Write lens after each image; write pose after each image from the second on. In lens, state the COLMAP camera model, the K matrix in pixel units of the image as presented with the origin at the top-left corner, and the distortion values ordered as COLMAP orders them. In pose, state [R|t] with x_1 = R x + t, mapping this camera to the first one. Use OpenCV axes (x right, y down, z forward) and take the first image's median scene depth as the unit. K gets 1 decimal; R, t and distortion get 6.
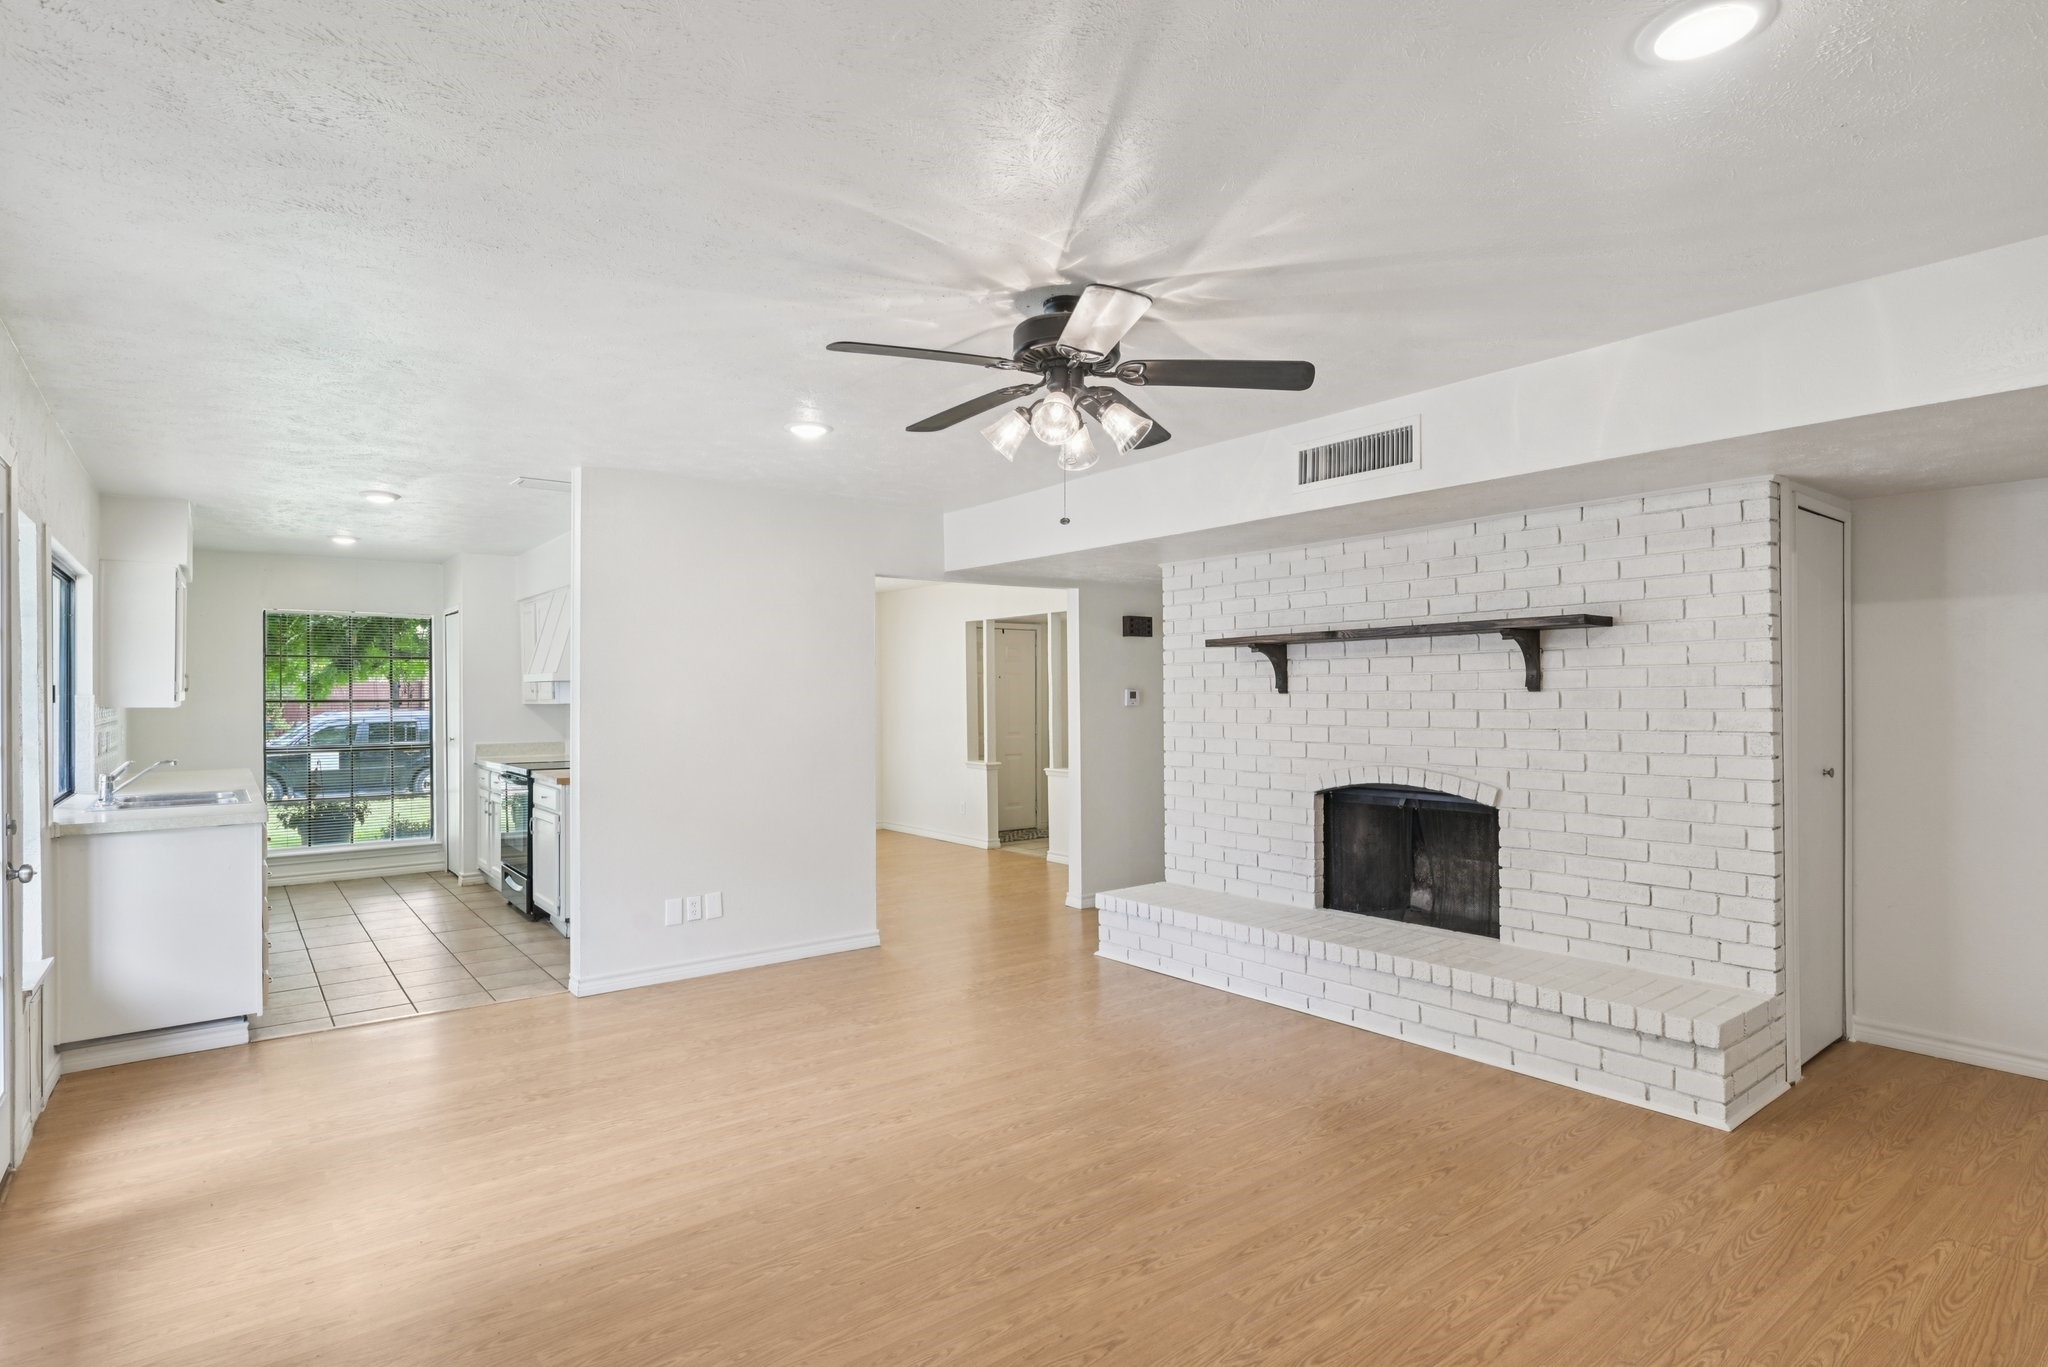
lens RADIAL K [[1057.3, 0, 1024.0], [0, 1057.3, 683.5], [0, 0, 1]] dist [-0.001647, -0.000475]
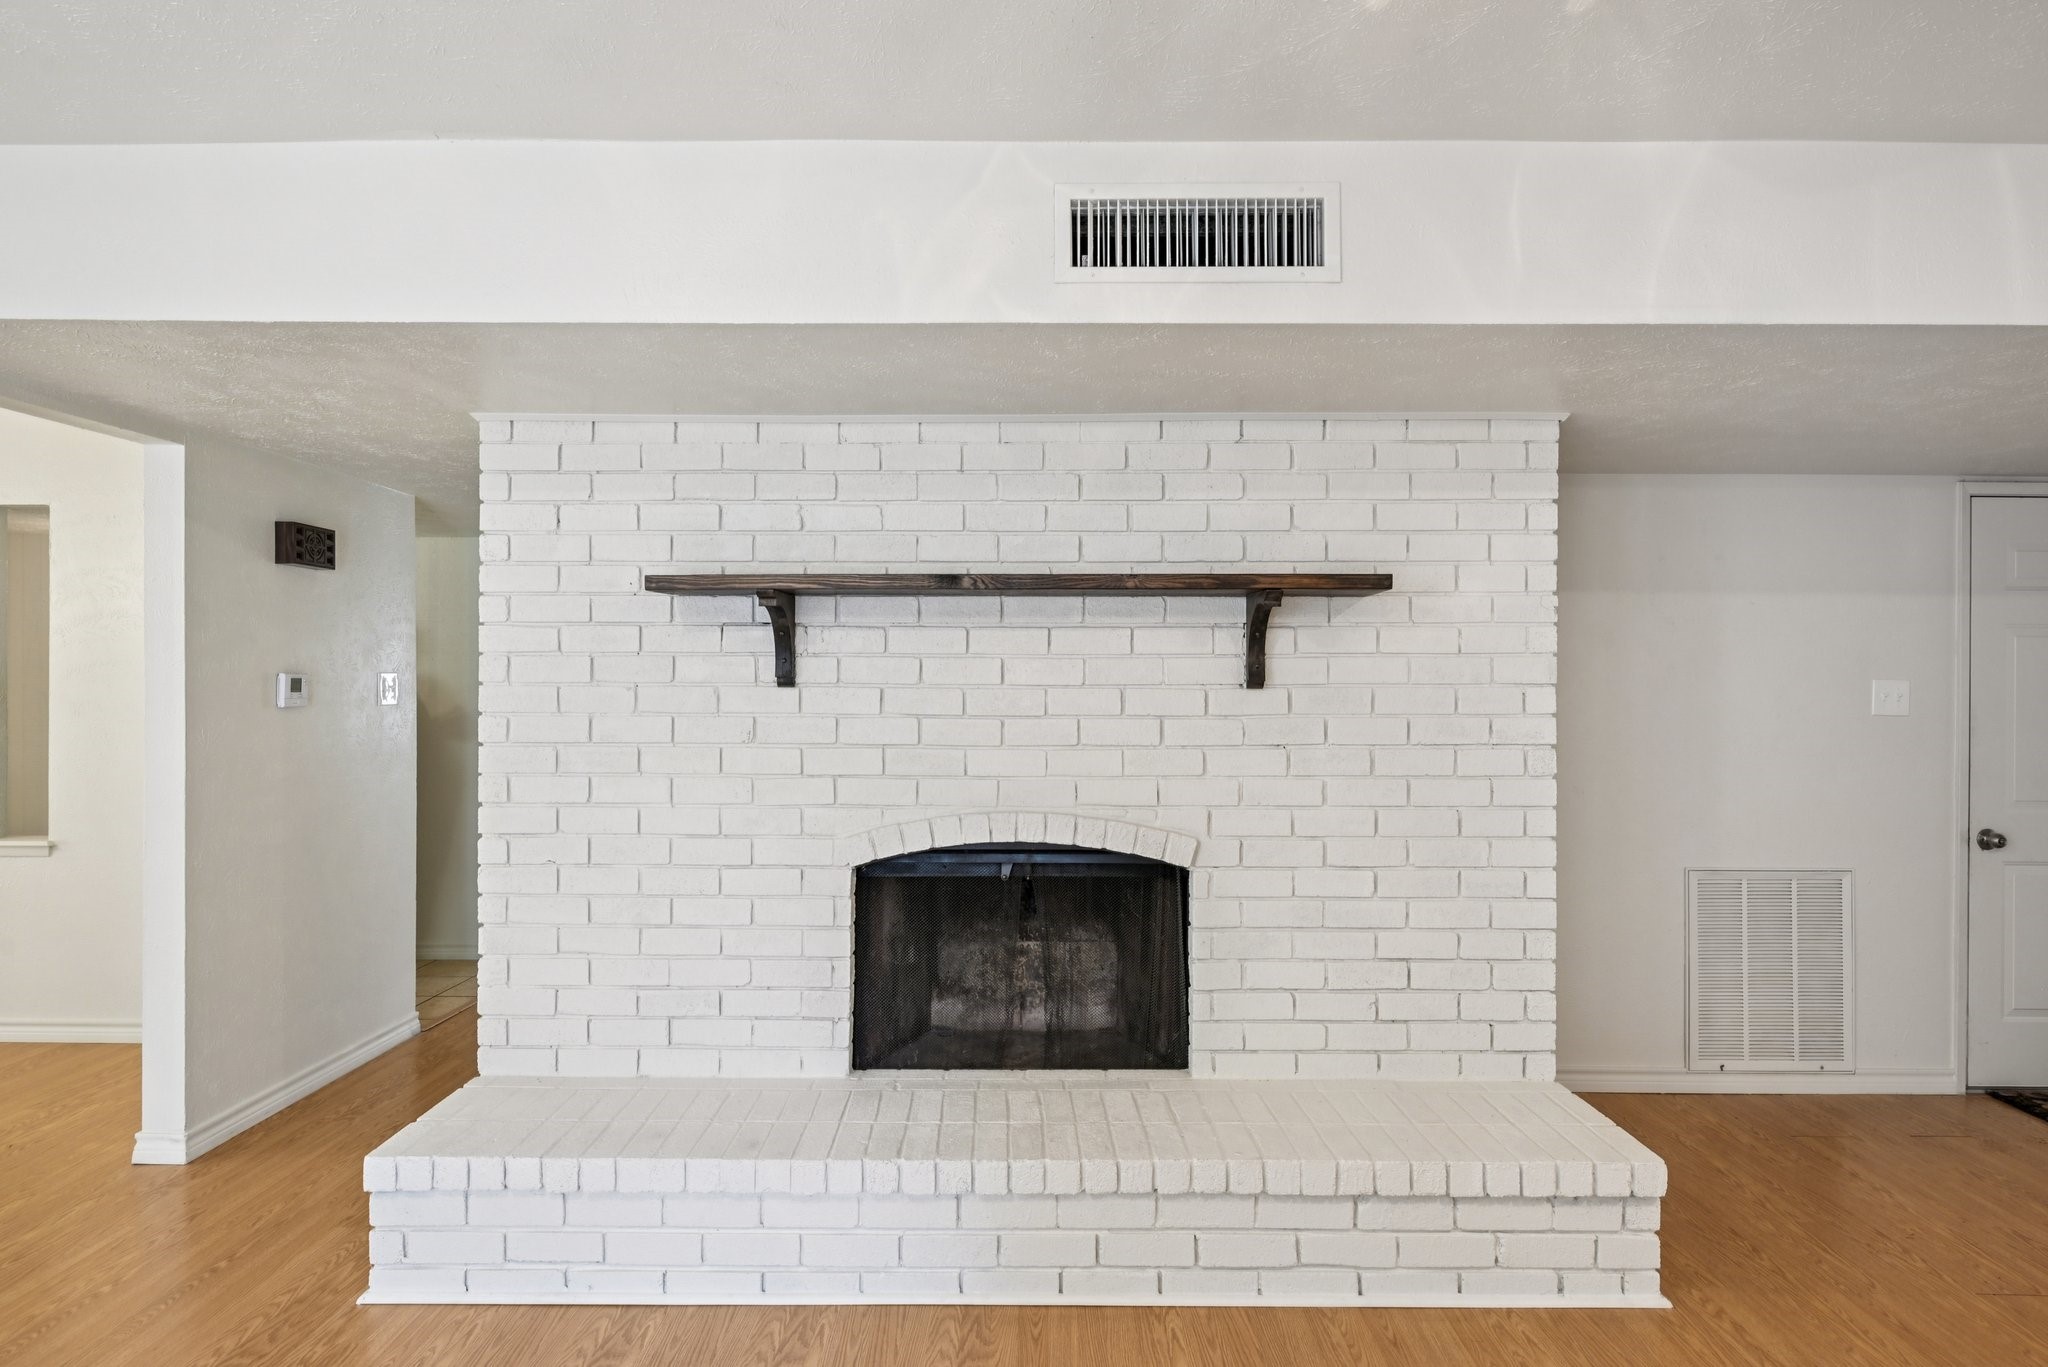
lens RADIAL K [[1154.8, 0, 1024.0], [0, 1154.8, 683.5], [0, 0, 1]] dist [-0.001134, -0.000195]
pose [[0.623363, 0.007108, 0.781900, -0.150886], [-0.017452, 0.999836, 0.004824, 0.003045], [-0.781738, -0.016653, 0.623385, 0.585832]]
